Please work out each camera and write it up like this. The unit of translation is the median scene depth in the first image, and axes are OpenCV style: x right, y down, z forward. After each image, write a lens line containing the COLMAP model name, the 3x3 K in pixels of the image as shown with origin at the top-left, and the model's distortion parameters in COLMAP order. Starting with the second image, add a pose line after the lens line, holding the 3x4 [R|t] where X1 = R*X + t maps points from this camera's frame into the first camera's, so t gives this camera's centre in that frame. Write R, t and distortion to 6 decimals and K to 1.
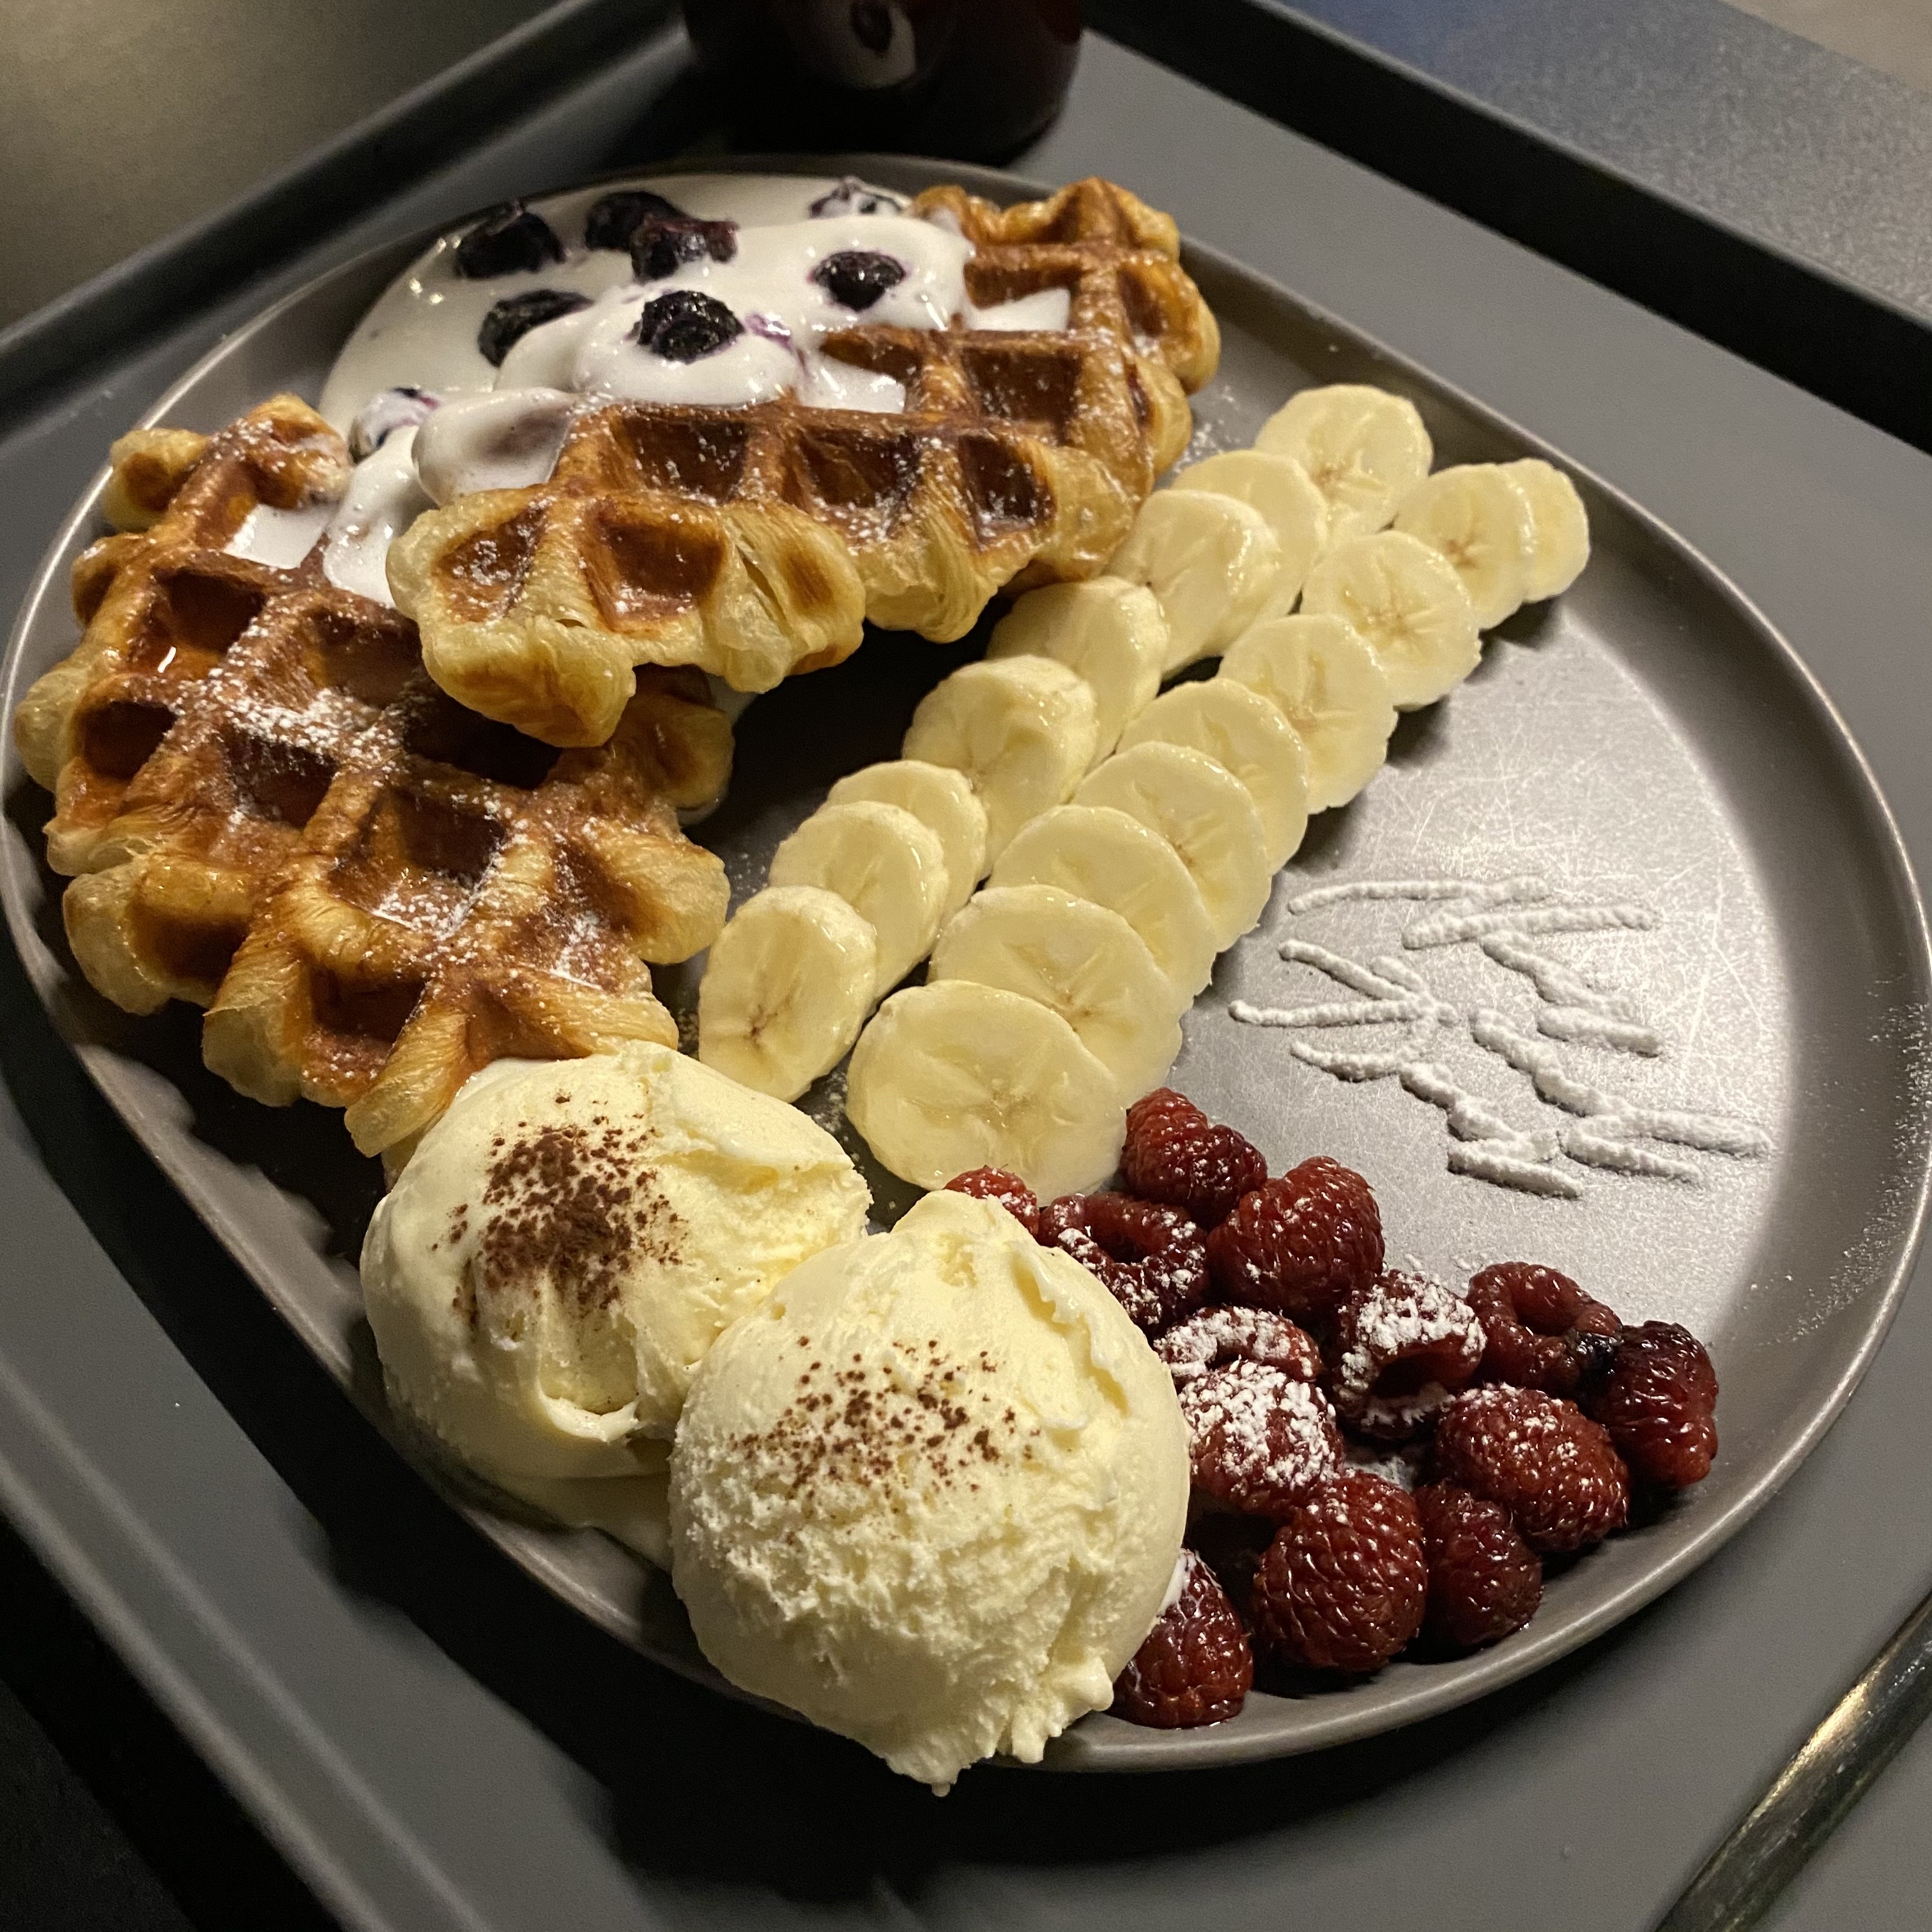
lens RADIAL K [[1978.4, 0, 966.0], [0, 1978.4, 966.0], [0, 0, 1]] dist [0.213507, -0.706857]
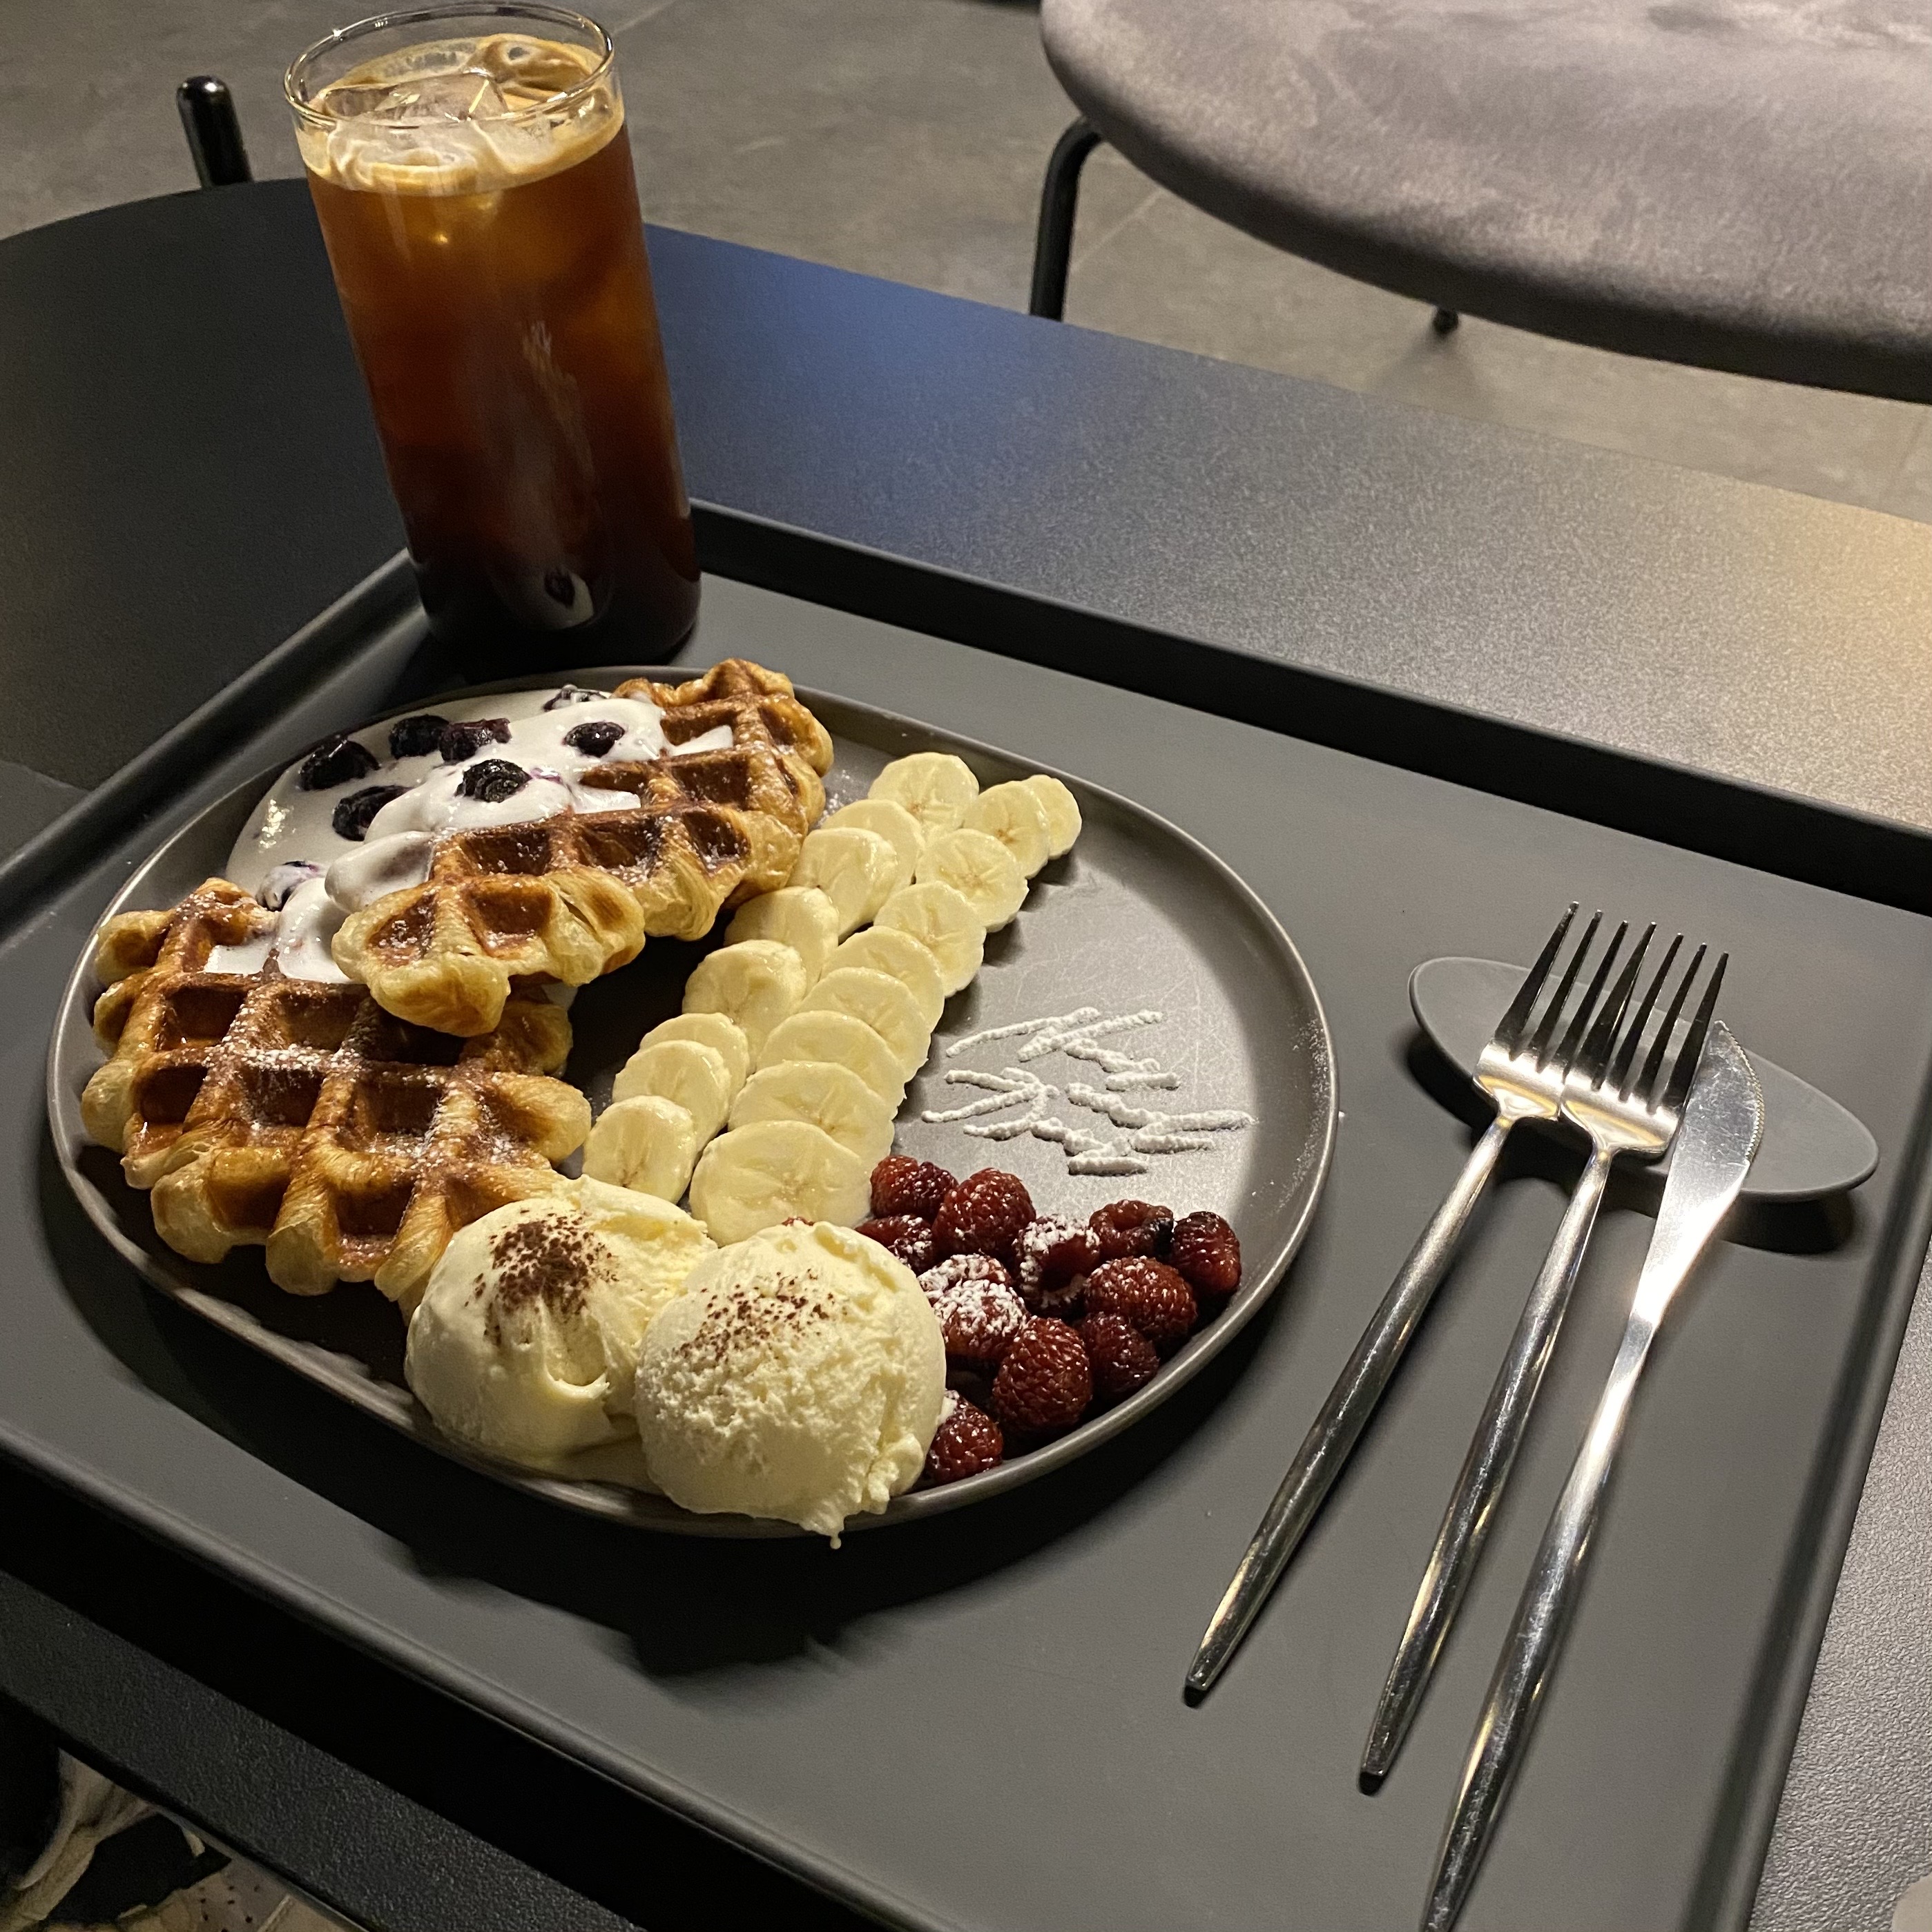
lens RADIAL K [[2059.6, 0, 966.0], [0, 2059.6, 966.0], [0, 0, 1]] dist [0.218400, -0.878951]
pose [[0.969789, -0.183120, 0.161171, -0.076381], [0.216328, 0.950920, -0.221256, 0.281421], [-0.112744, 0.249437, 0.961805, -0.619572]]
